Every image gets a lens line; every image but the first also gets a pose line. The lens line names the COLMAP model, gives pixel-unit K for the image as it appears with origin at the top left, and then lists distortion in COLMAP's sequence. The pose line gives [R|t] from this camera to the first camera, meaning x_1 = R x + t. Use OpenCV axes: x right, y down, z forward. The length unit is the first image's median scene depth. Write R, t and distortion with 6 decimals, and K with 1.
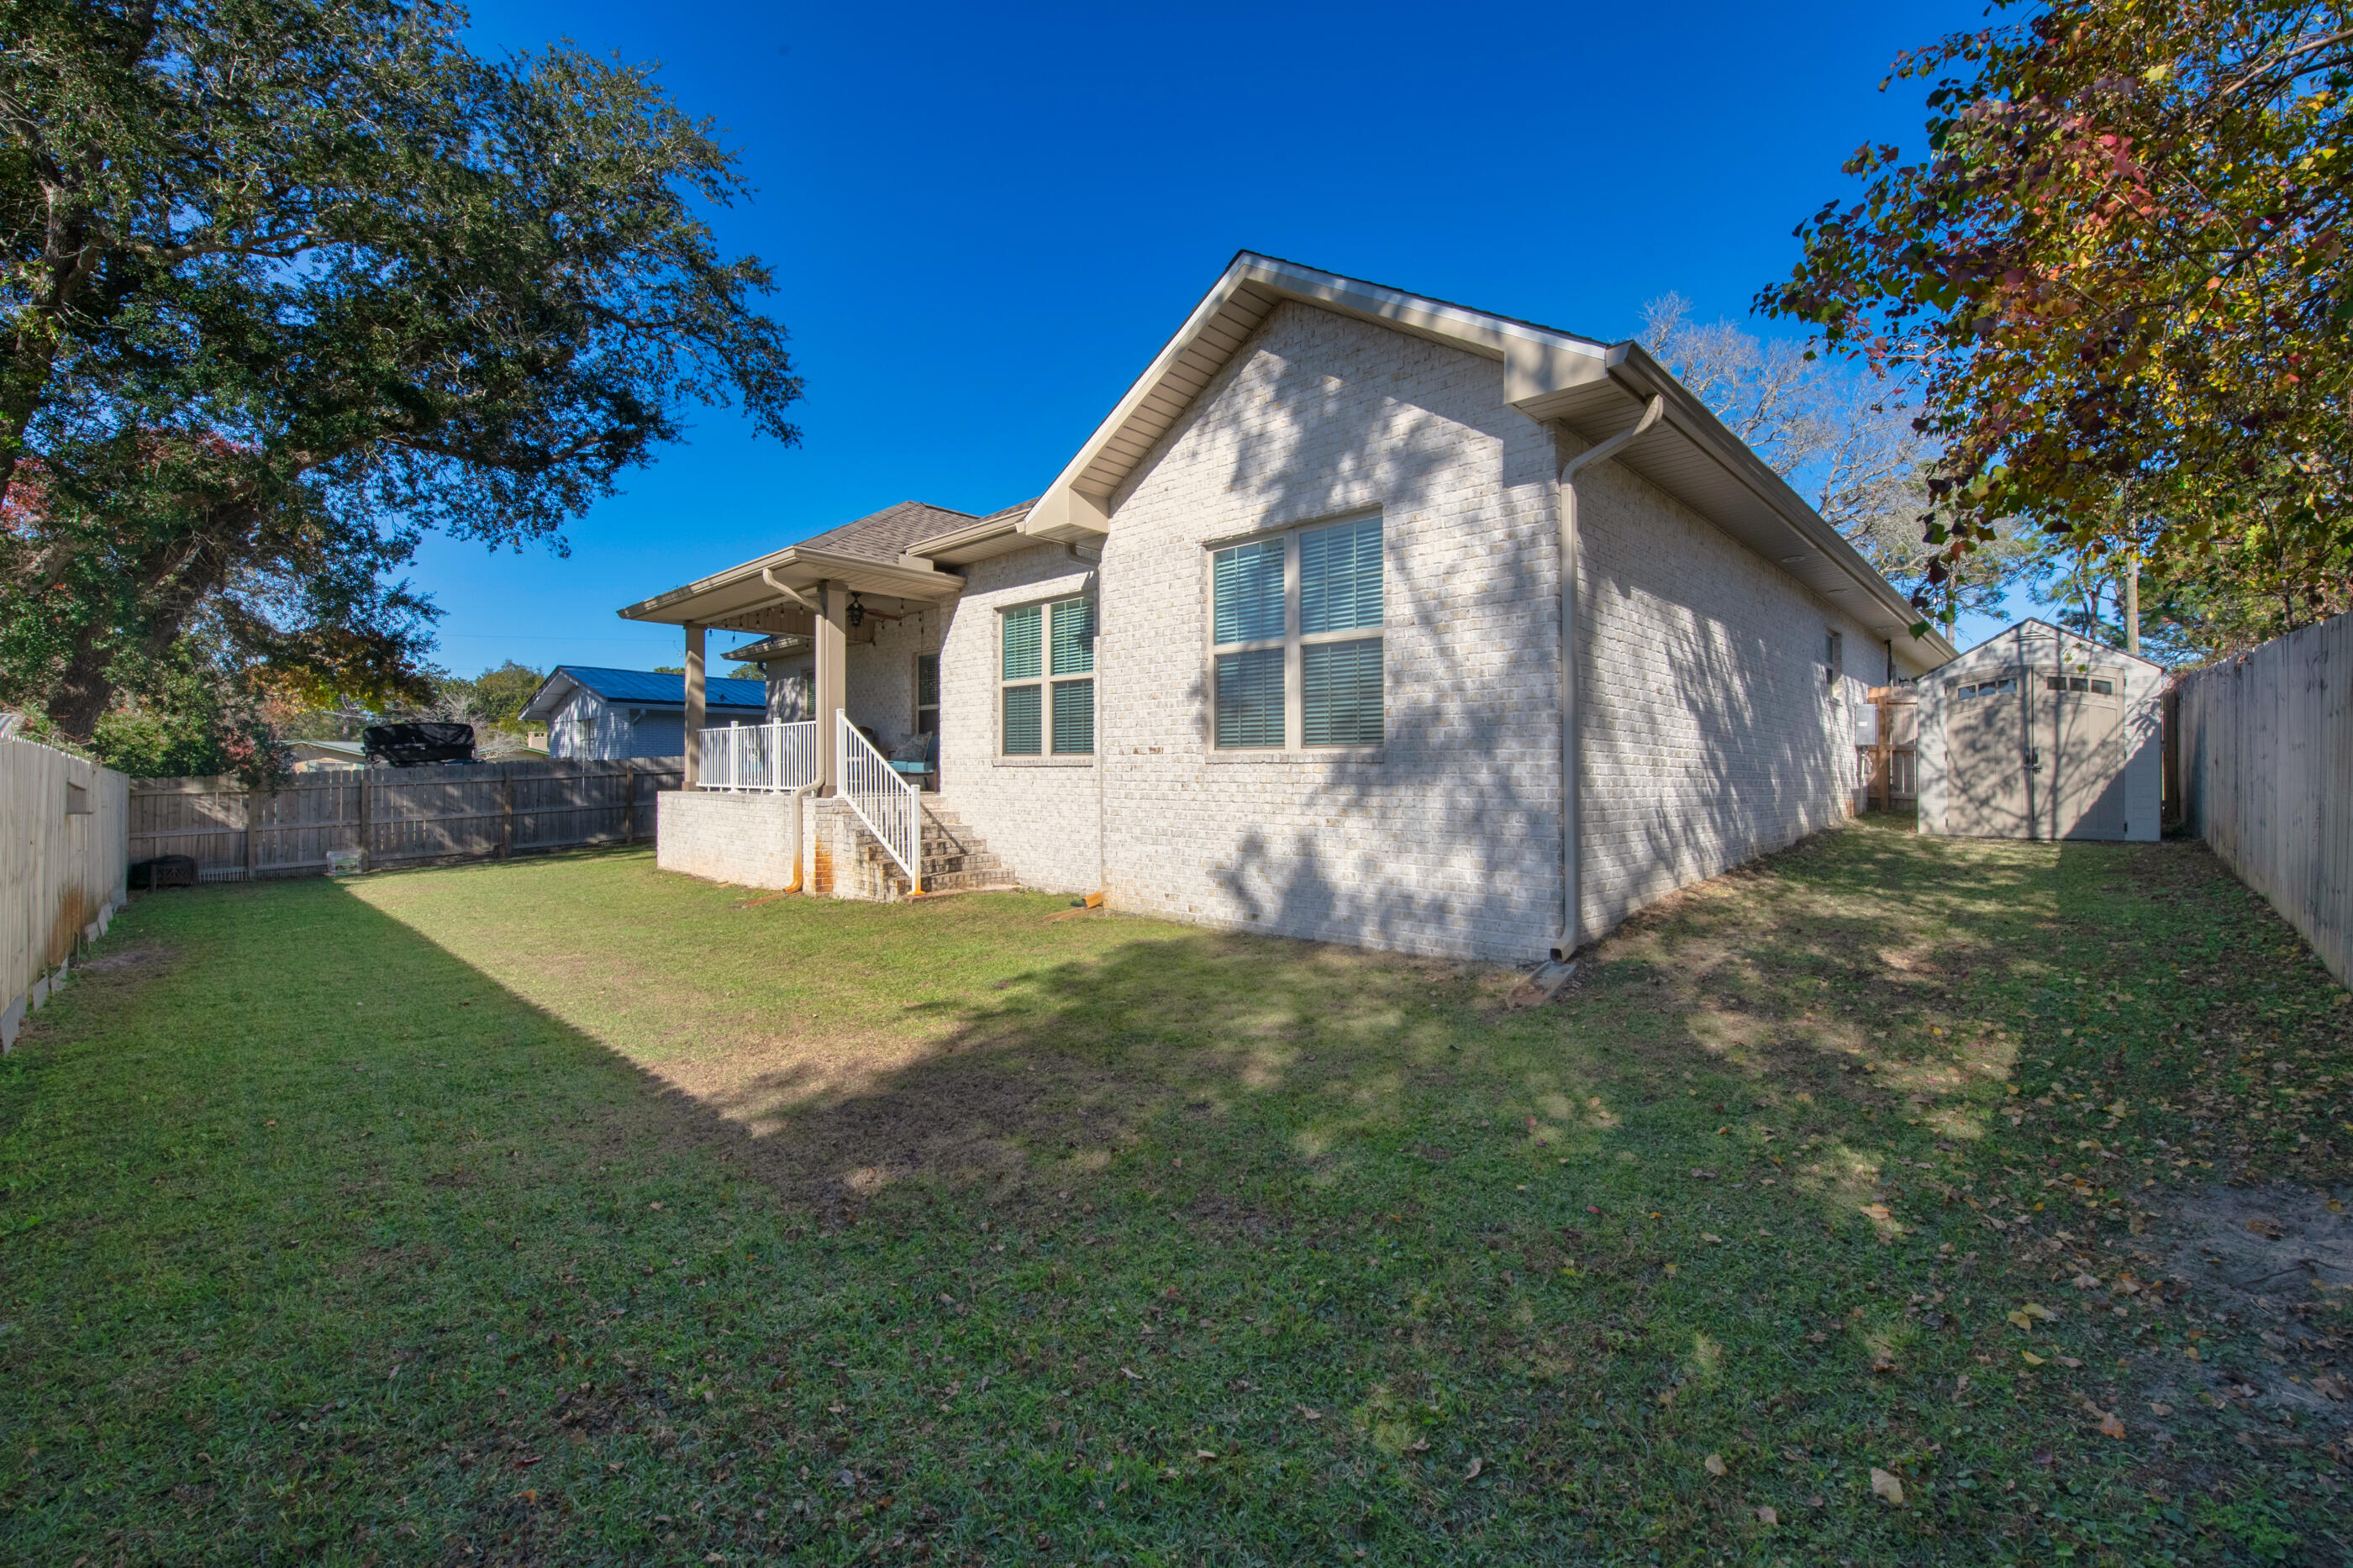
lens RADIAL K [[952.1, 0, 1176.5], [0, 952.1, 784.0], [0, 0, 1]] dist [-0.002236, -0.000064]
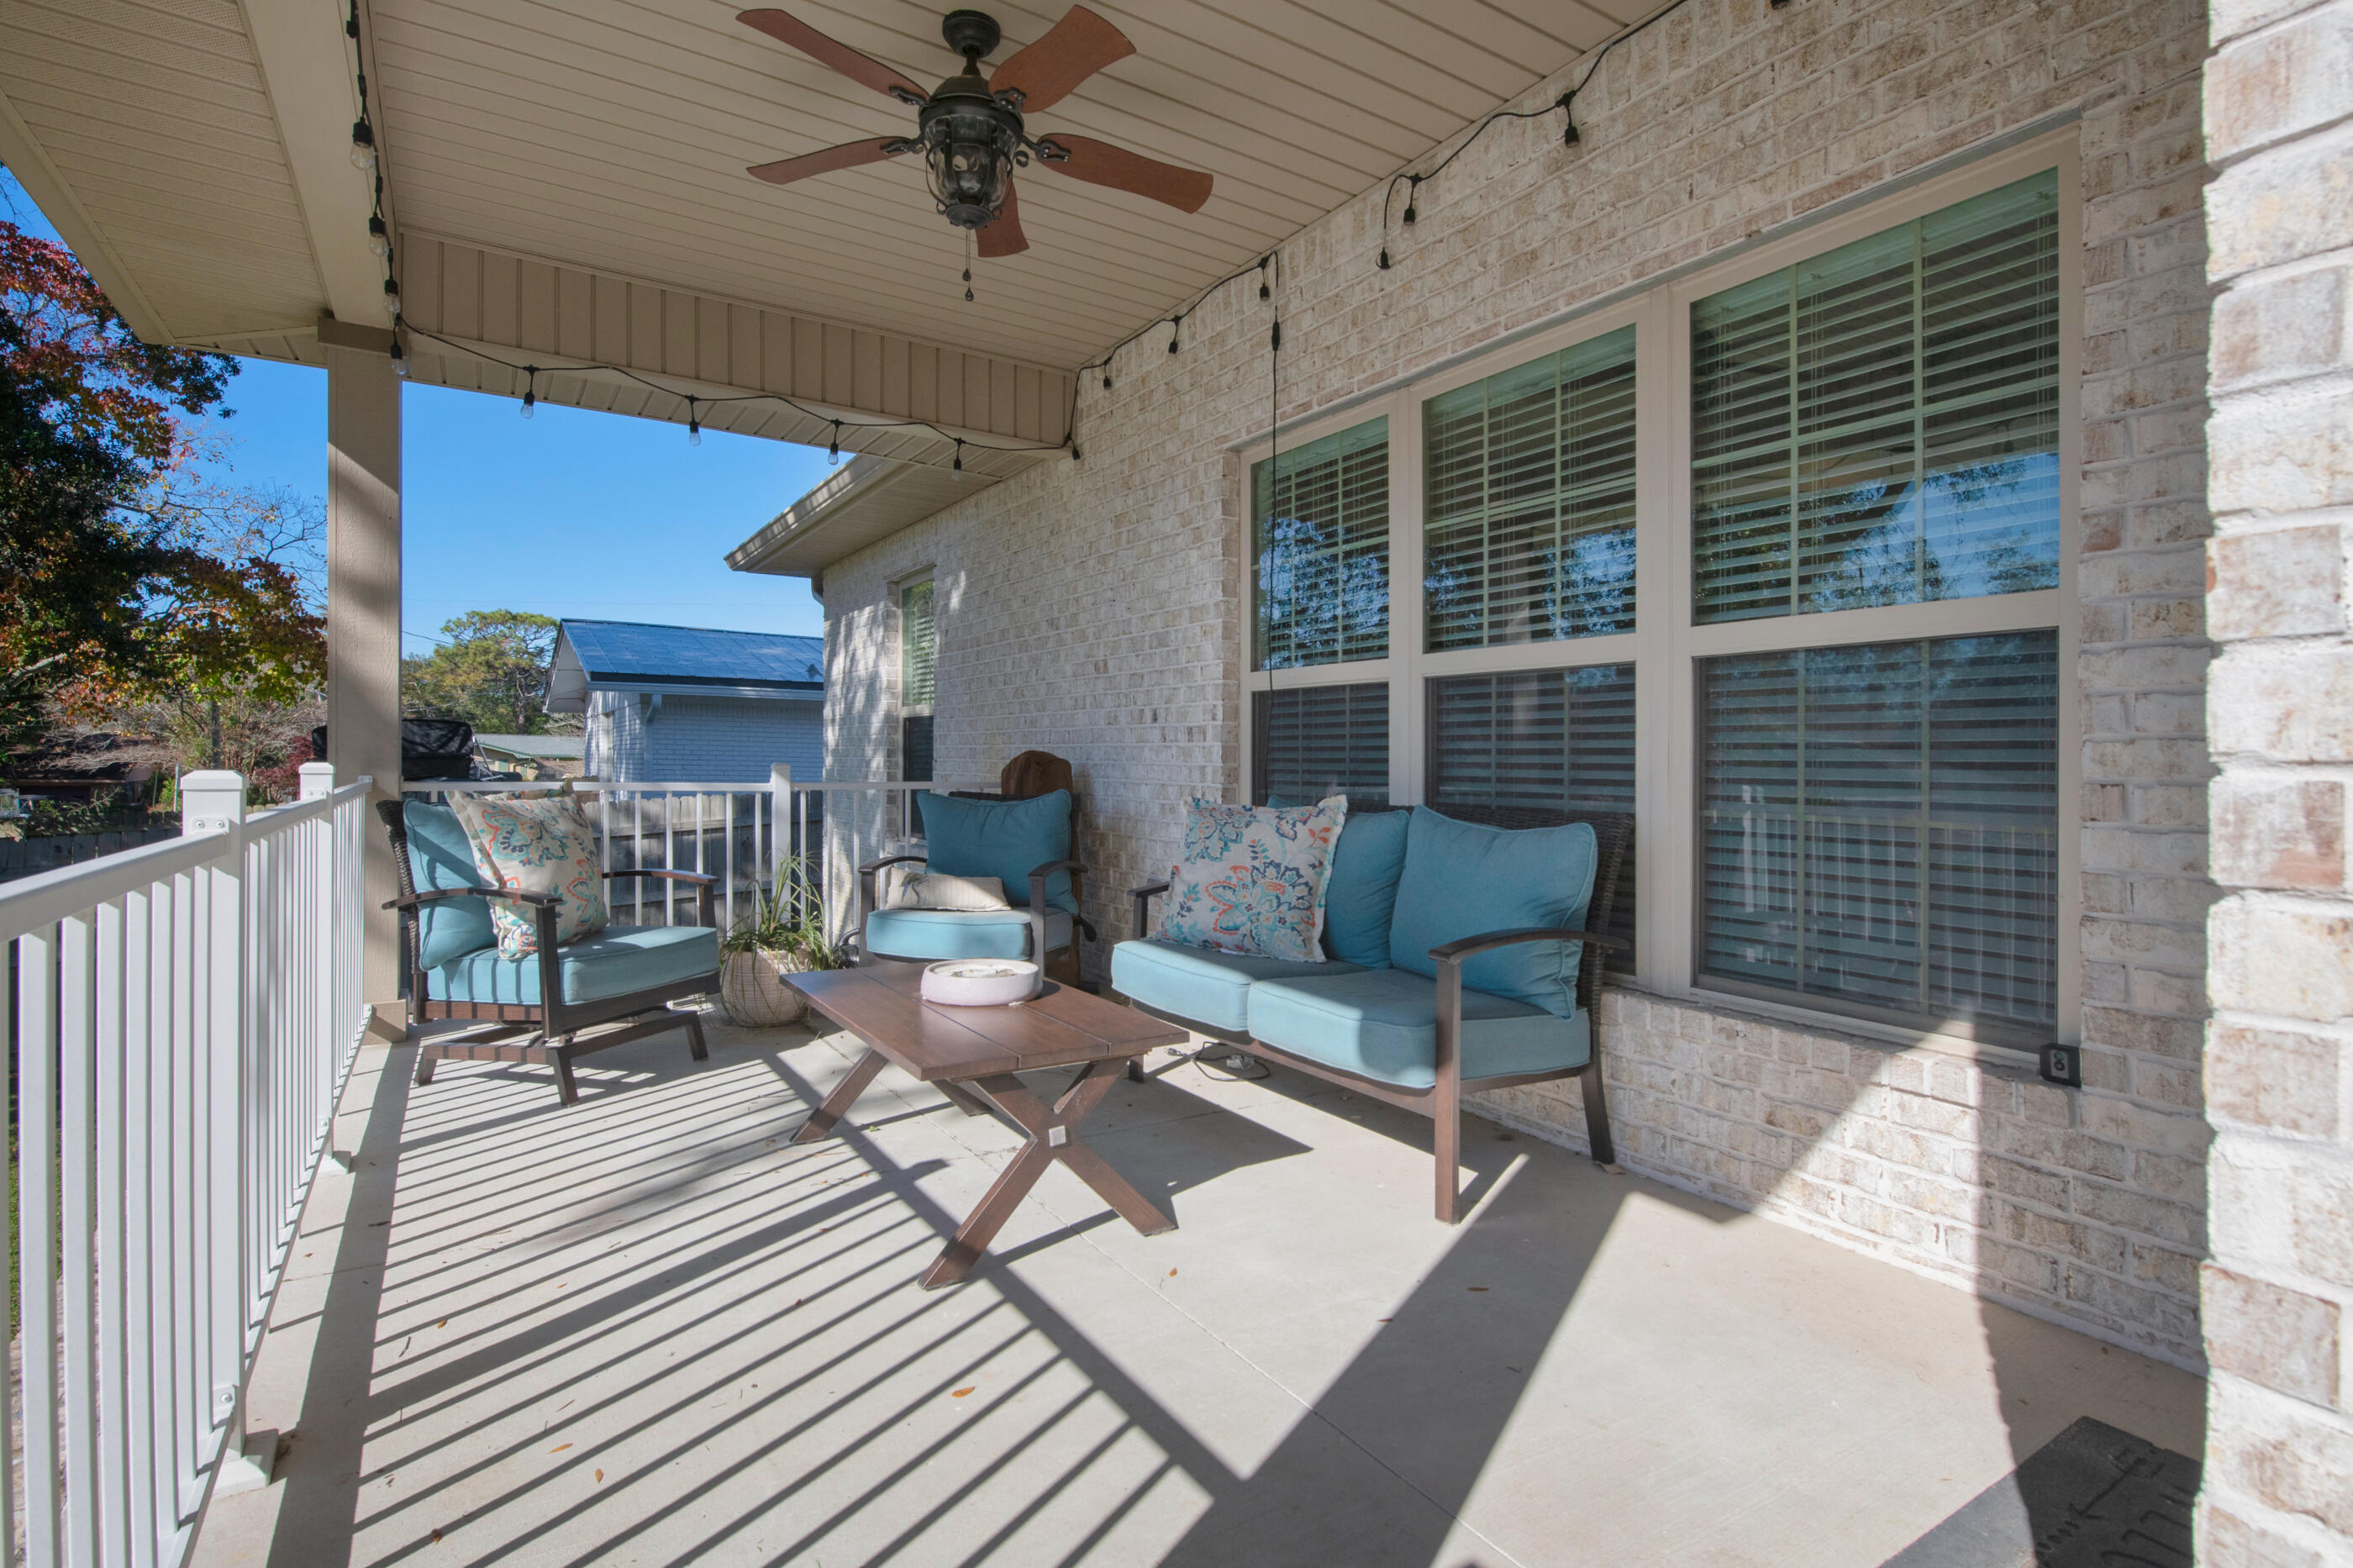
lens RADIAL K [[1056.3, 0, 1176.5], [0, 1056.3, 784.0], [0, 0, 1]] dist [-0.000112, -0.000008]
pose [[0.977802, 0.009181, -0.209328, -0.248695], [-0.007607, 0.999936, 0.008325, -0.058424], [0.209392, -0.006548, 0.977810, 0.784824]]
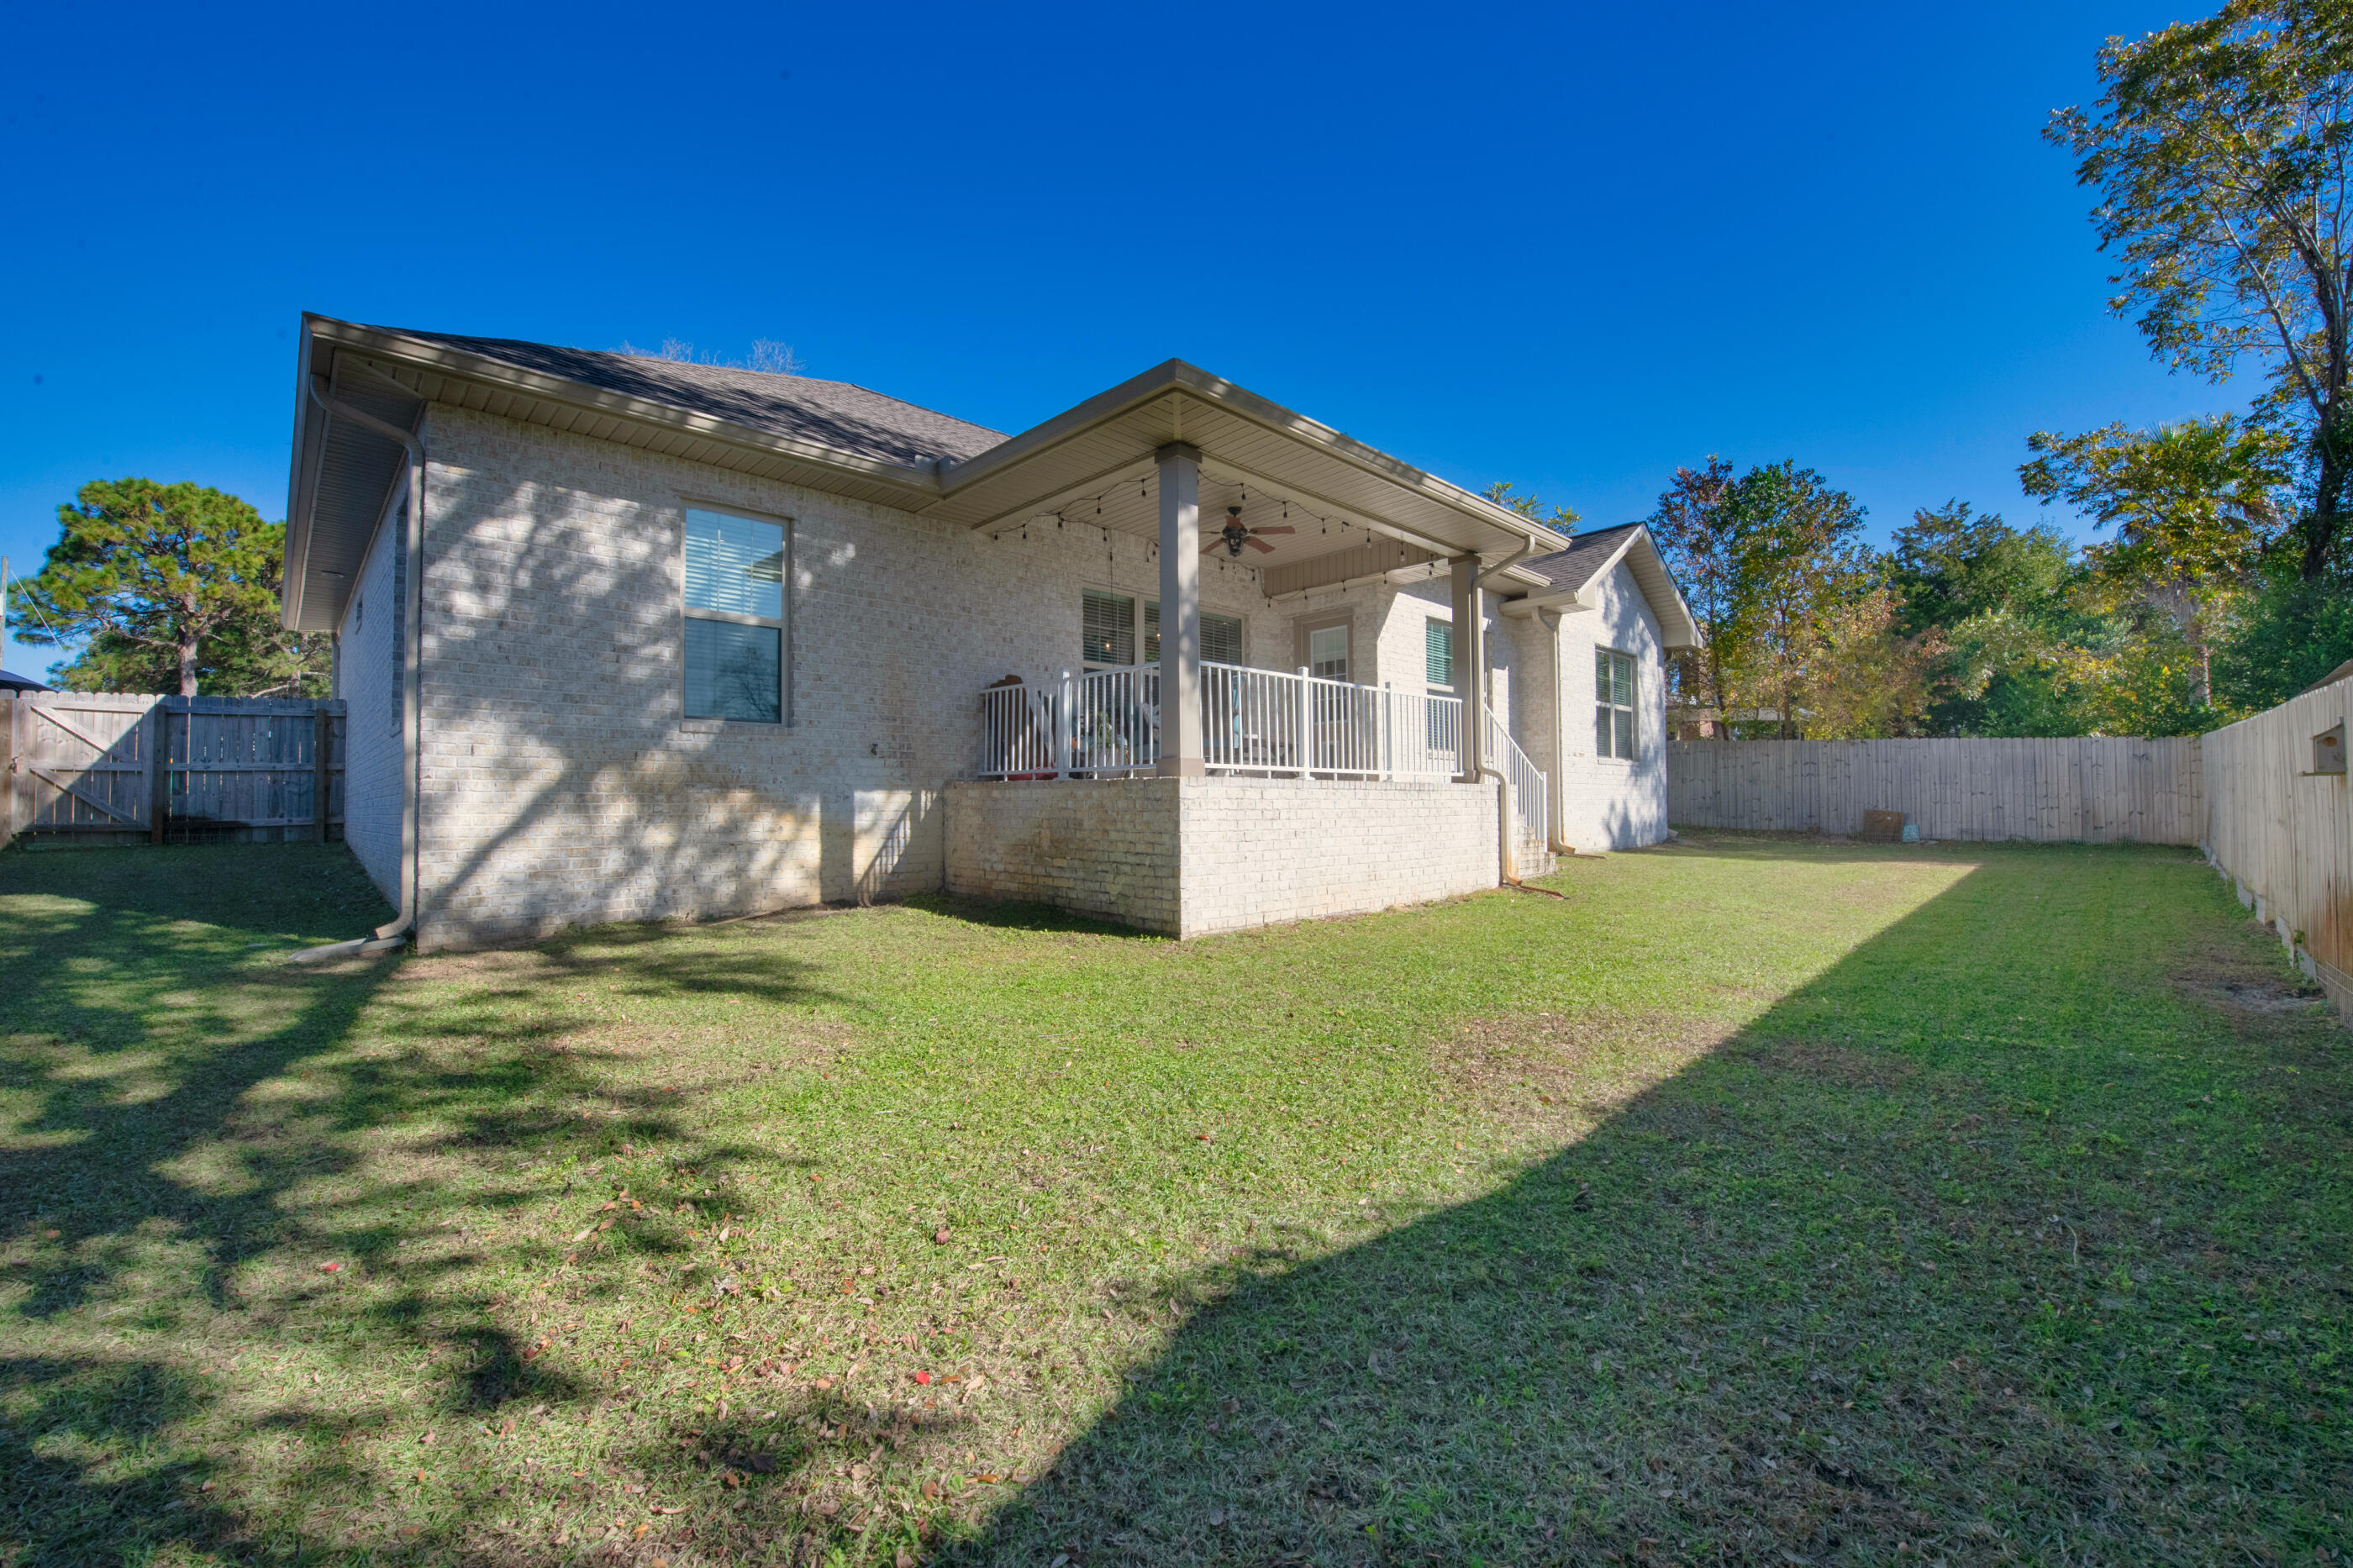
lens RADIAL K [[952.1, 0, 1176.5], [0, 952.1, 784.0], [0, 0, 1]] dist [-0.002236, -0.000064]
pose [[0.047725, 0.005021, 0.998848, -1.022660], [0.003472, 0.999980, -0.005193, 0.013570], [-0.998854, 0.003716, 0.047707, 0.963174]]
